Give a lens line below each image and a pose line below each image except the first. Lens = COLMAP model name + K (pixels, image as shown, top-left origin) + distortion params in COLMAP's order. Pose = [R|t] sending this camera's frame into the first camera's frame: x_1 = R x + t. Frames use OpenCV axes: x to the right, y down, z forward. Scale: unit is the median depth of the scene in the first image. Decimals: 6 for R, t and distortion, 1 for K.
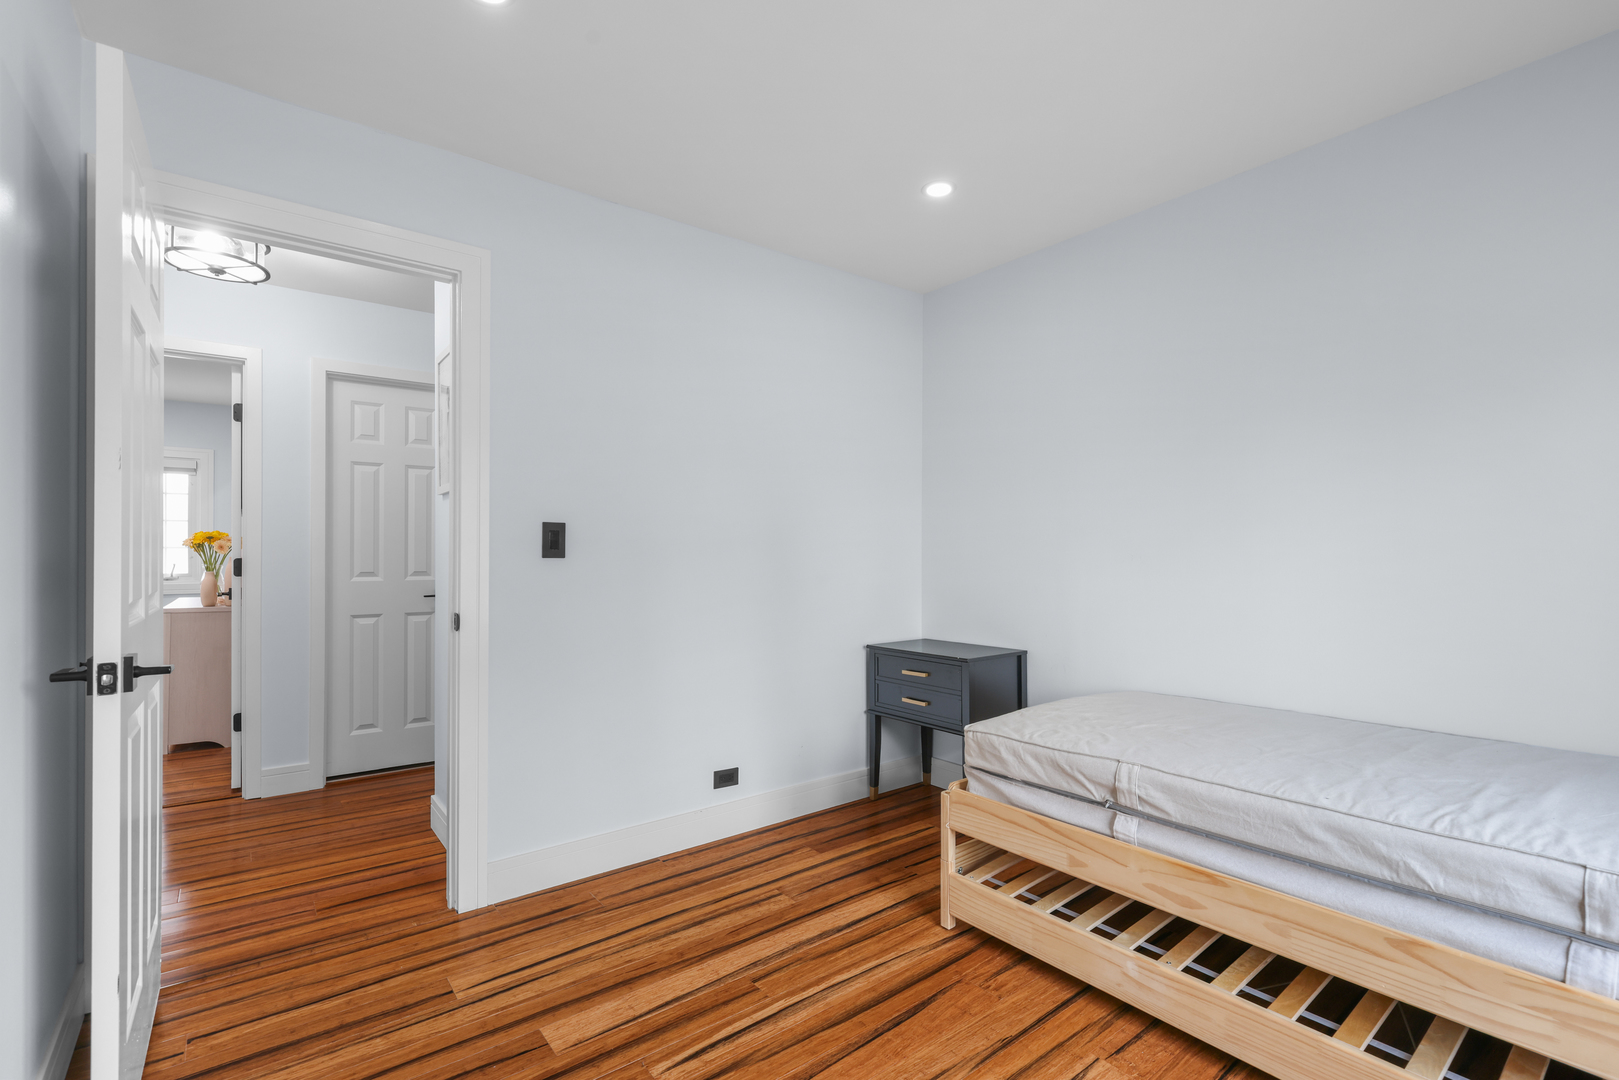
lens RADIAL K [[727.0, 0, 805.3], [0, 727.0, 547.4], [0, 0, 1]] dist [-0.002076, 0.000598]
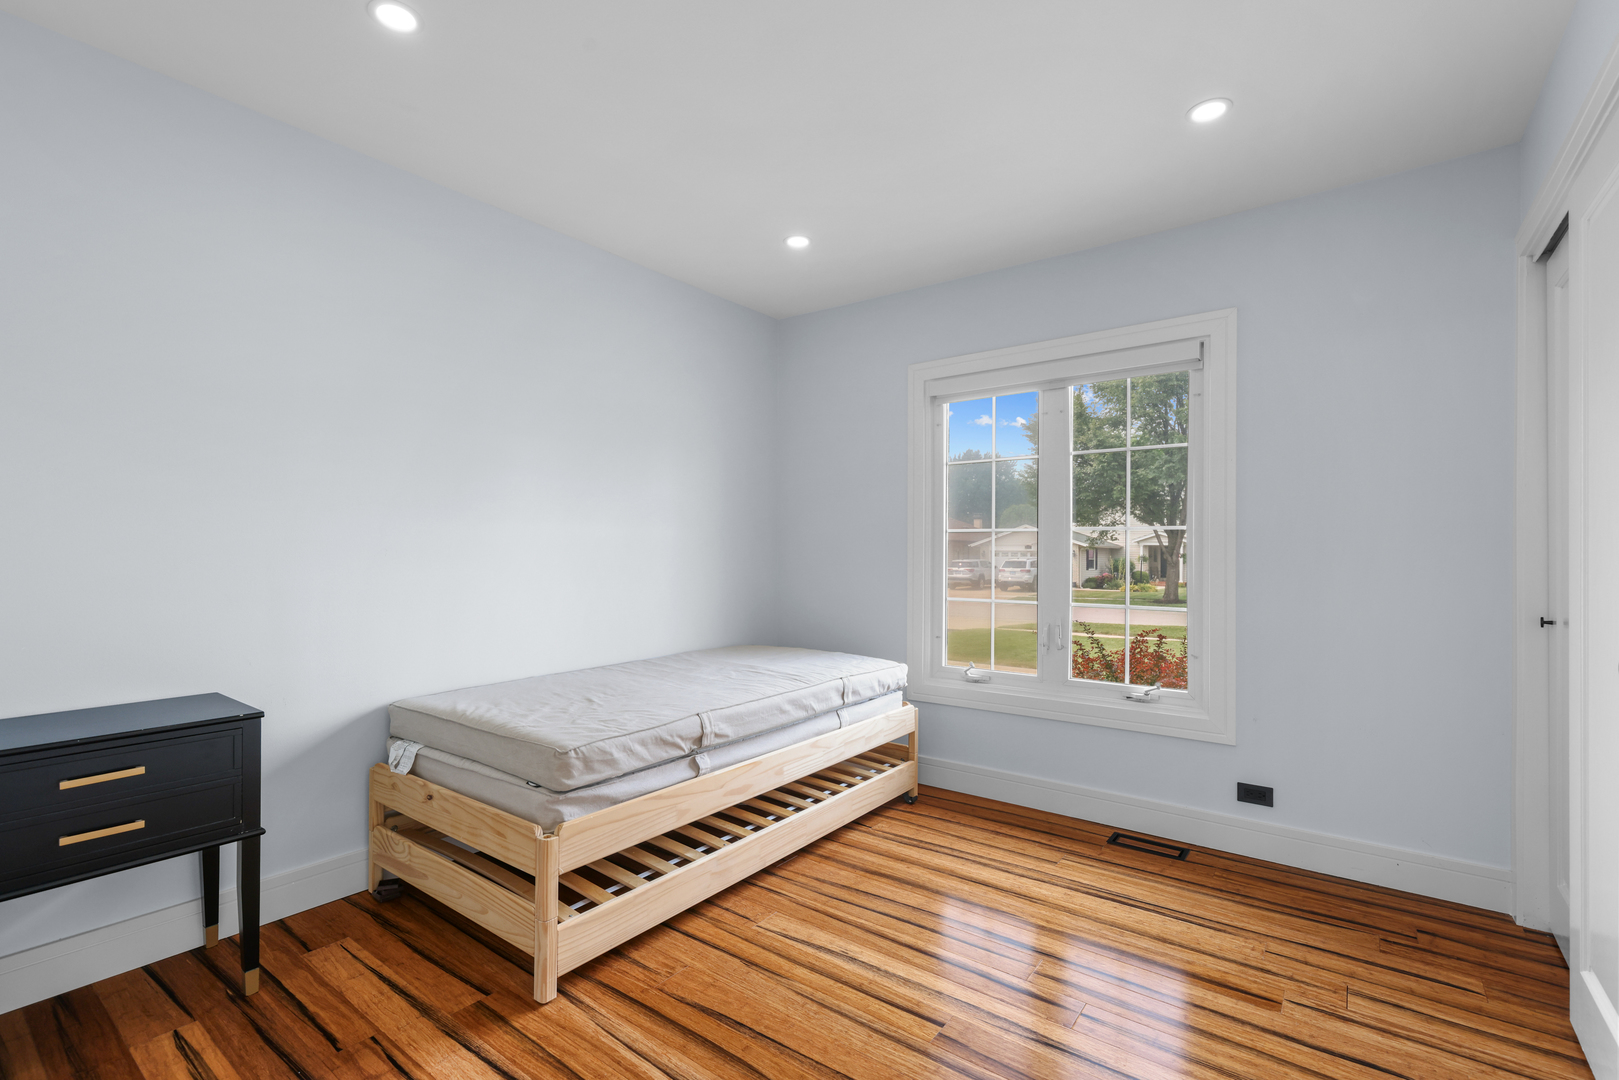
lens RADIAL K [[727.0, 0, 805.3], [0, 727.0, 547.4], [0, 0, 1]] dist [-0.002076, 0.000598]
pose [[-0.248885, 0.001695, 0.968532, -0.817025], [-0.015220, 0.999868, -0.005661, 0.010766], [-0.968414, -0.016150, -0.248826, 1.120570]]
